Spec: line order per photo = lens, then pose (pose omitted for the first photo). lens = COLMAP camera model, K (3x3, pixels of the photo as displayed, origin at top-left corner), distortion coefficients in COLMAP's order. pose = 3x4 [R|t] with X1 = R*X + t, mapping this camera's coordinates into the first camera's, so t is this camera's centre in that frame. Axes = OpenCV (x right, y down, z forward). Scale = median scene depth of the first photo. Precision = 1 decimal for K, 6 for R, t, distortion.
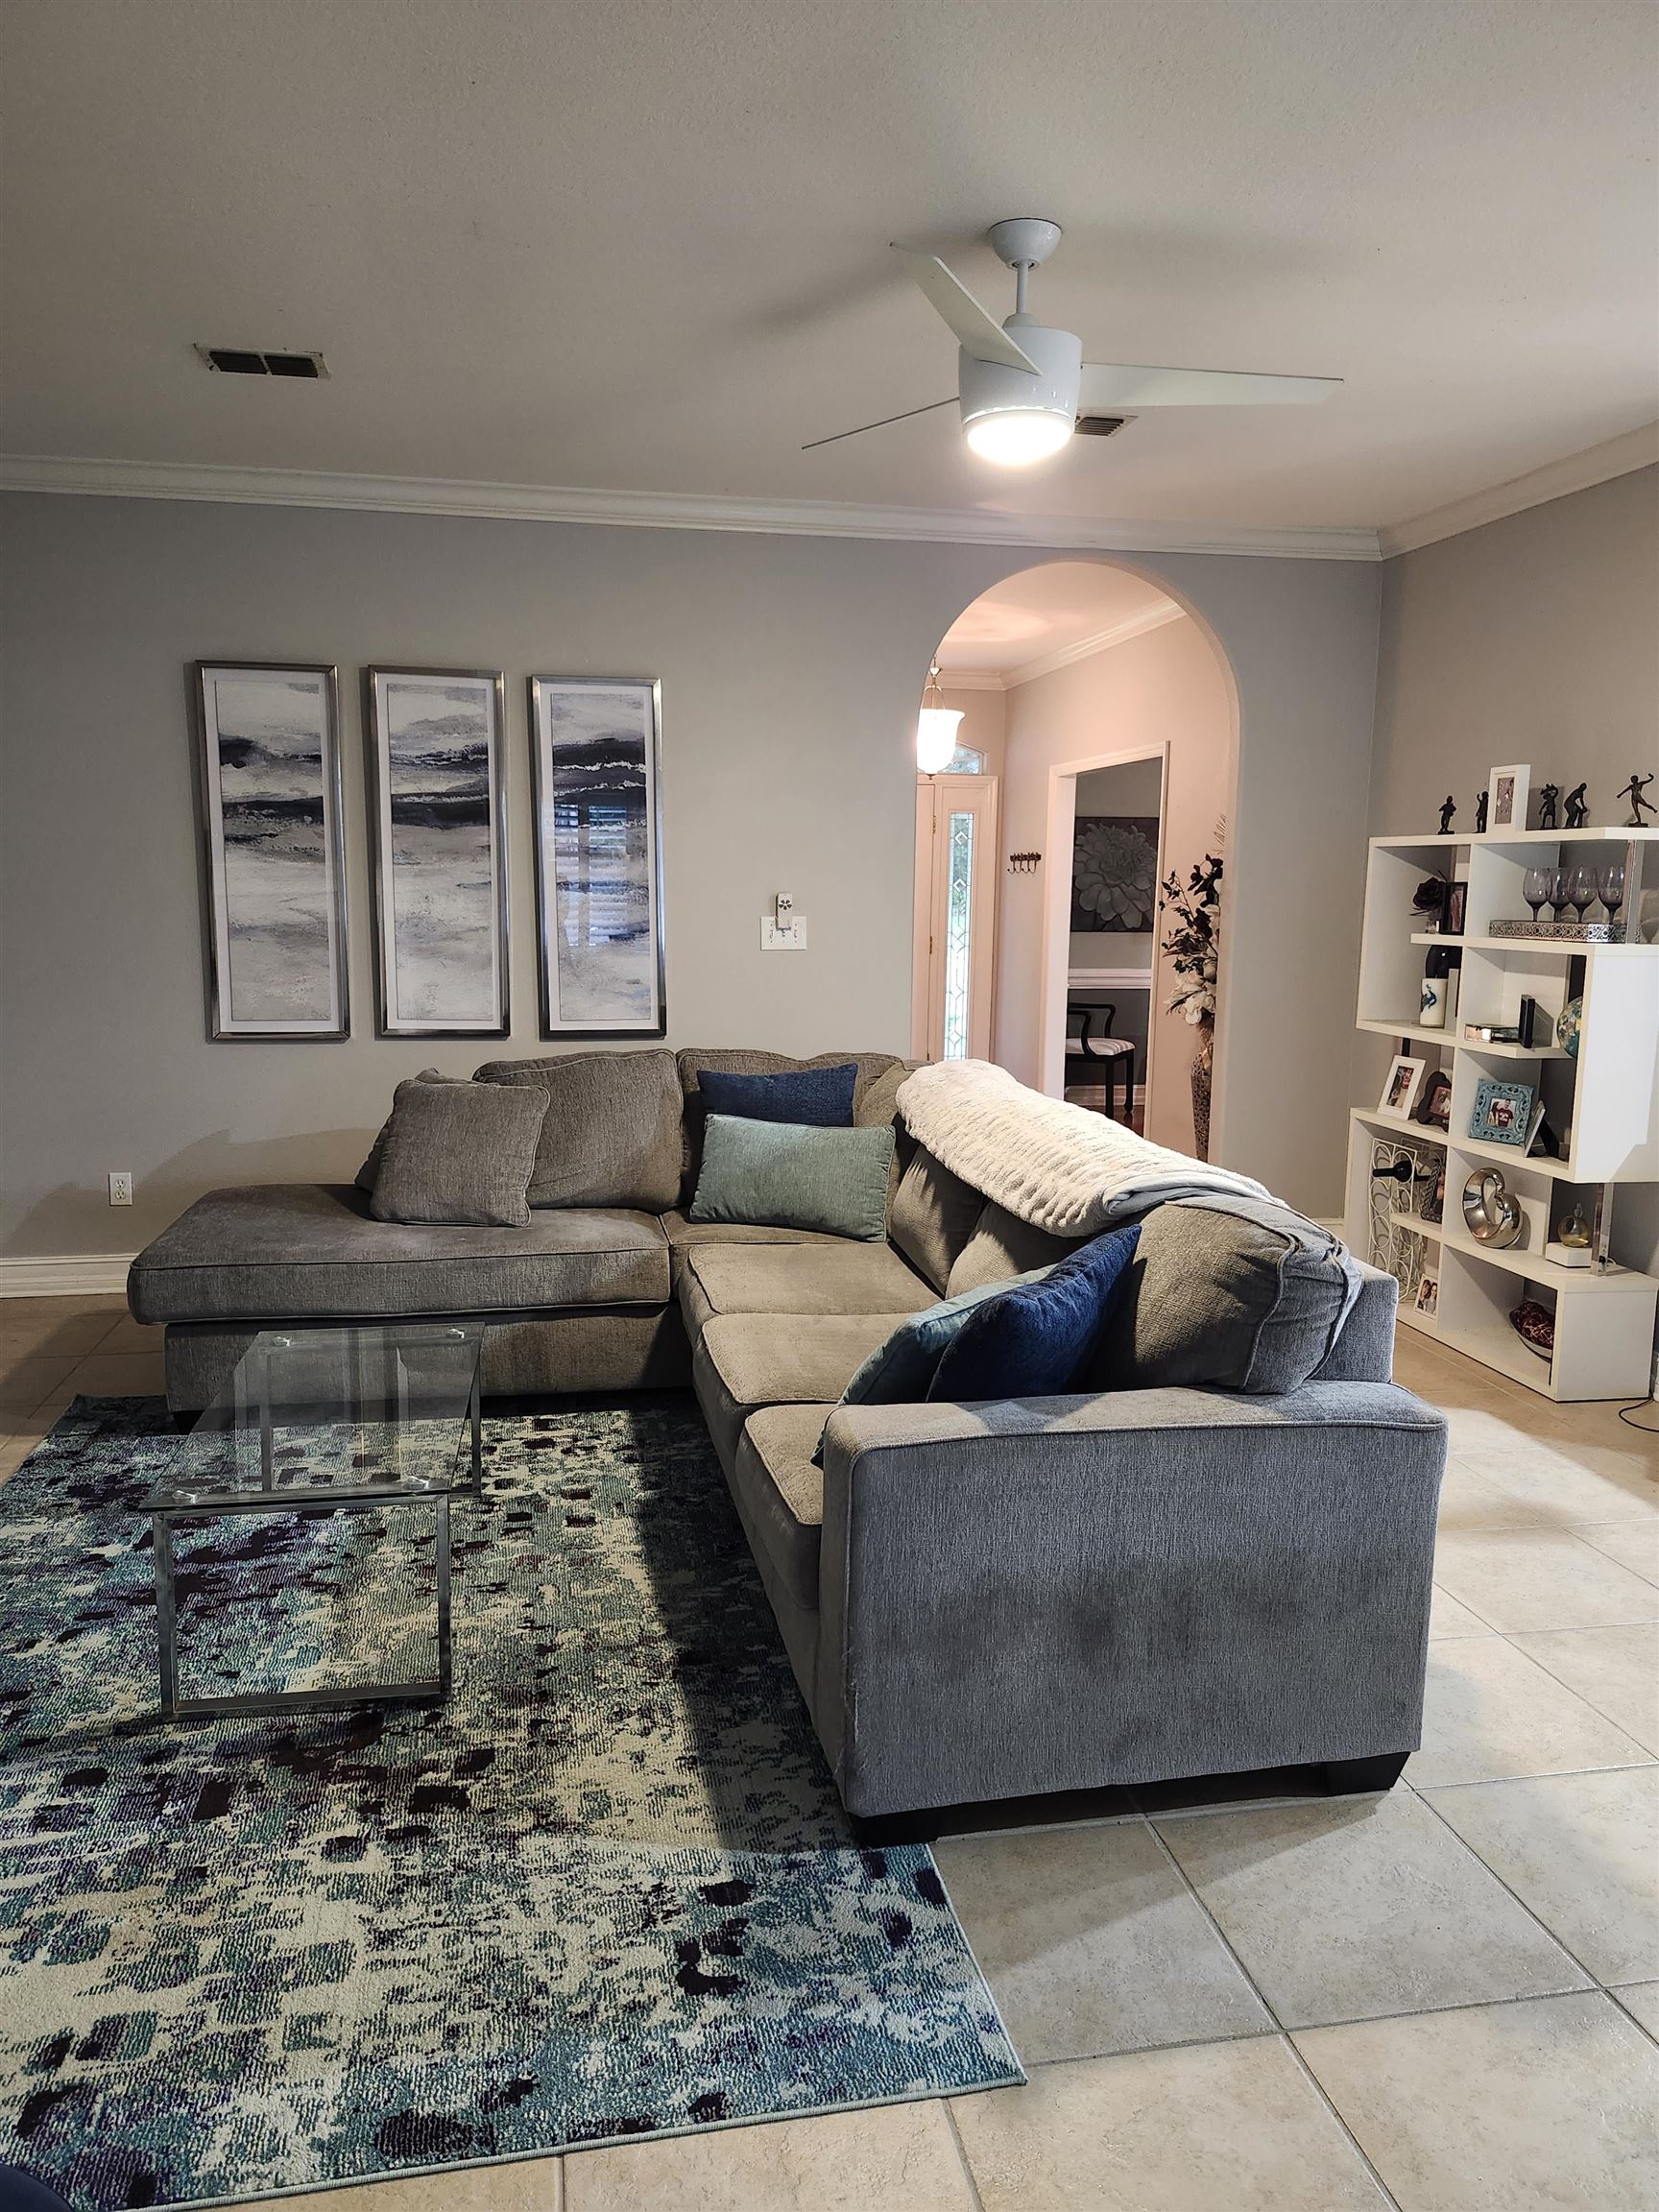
lens RADIAL K [[1538.6, 0, 820.2], [0, 1538.6, 1080.4], [0, 0, 1]] dist [0.066284, -0.058730]
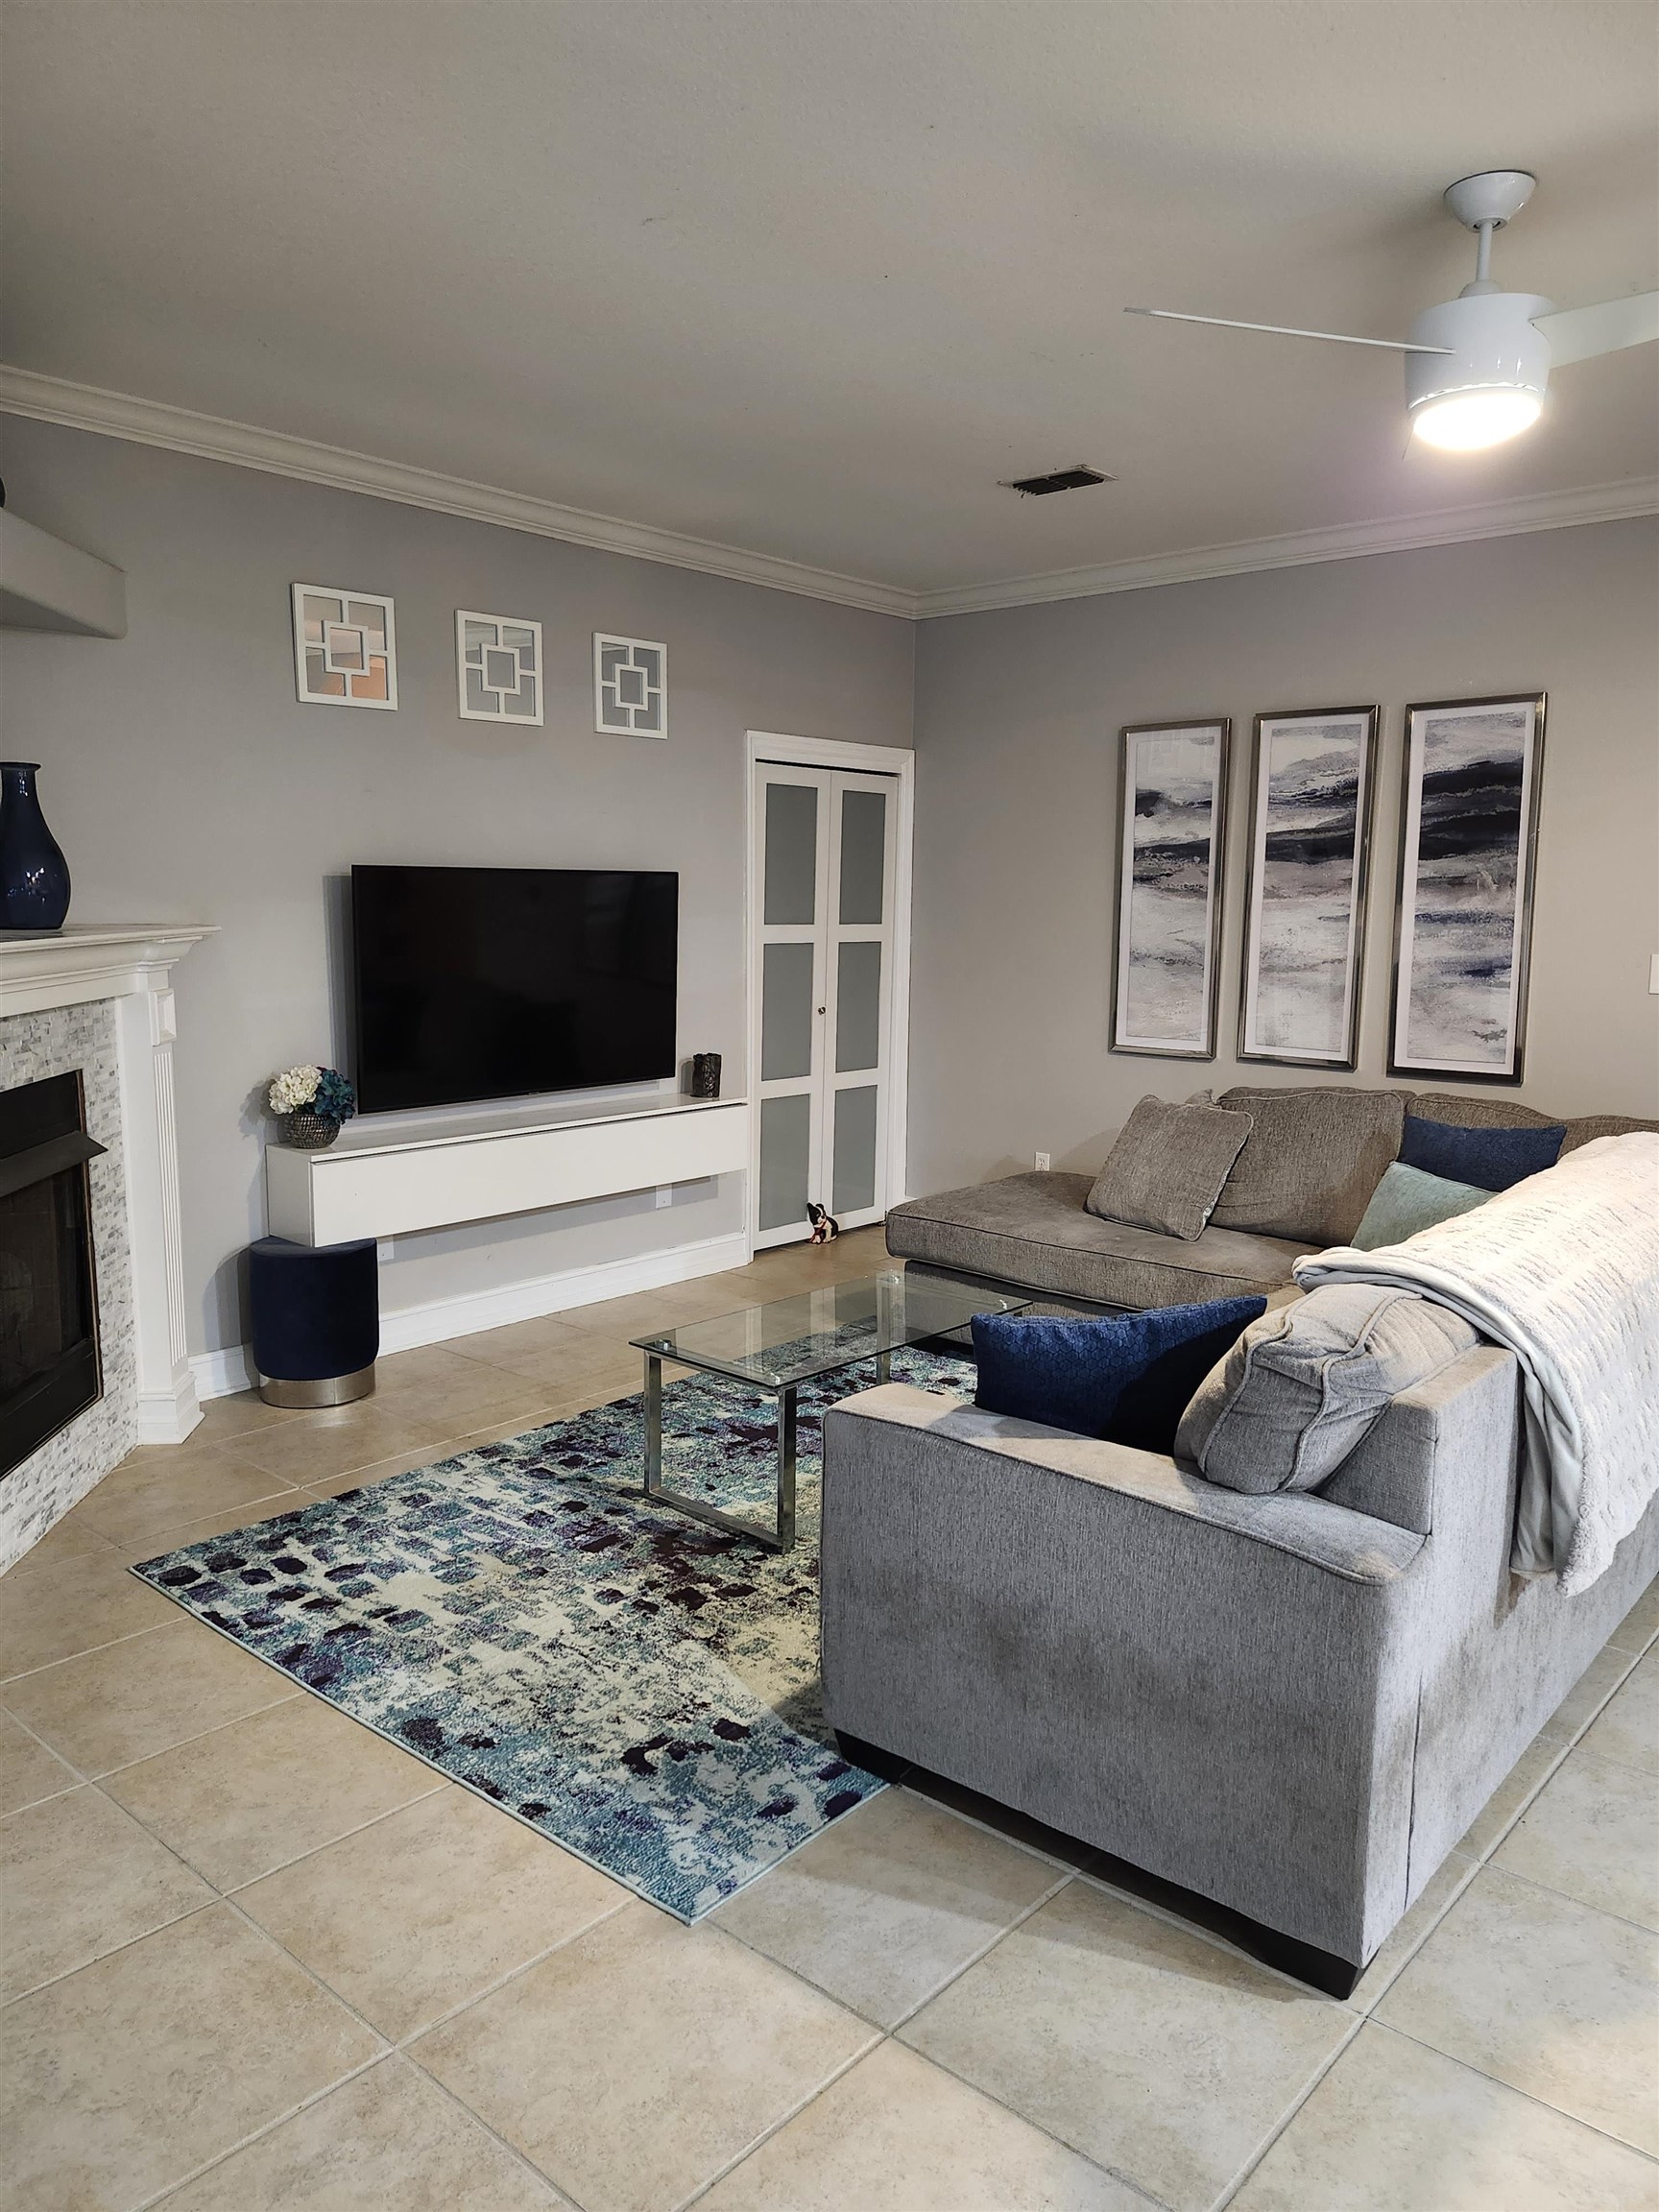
lens RADIAL K [[1538.6, 0, 848.7], [0, 1538.6, 1114.4], [0, 0, 1]] dist [0.066284, -0.058730]
pose [[0.617710, 0.104080, -0.779488, 0.632201], [-0.101642, 0.993456, 0.052103, -0.029588], [0.779809, 0.047044, 0.624247, 0.189835]]
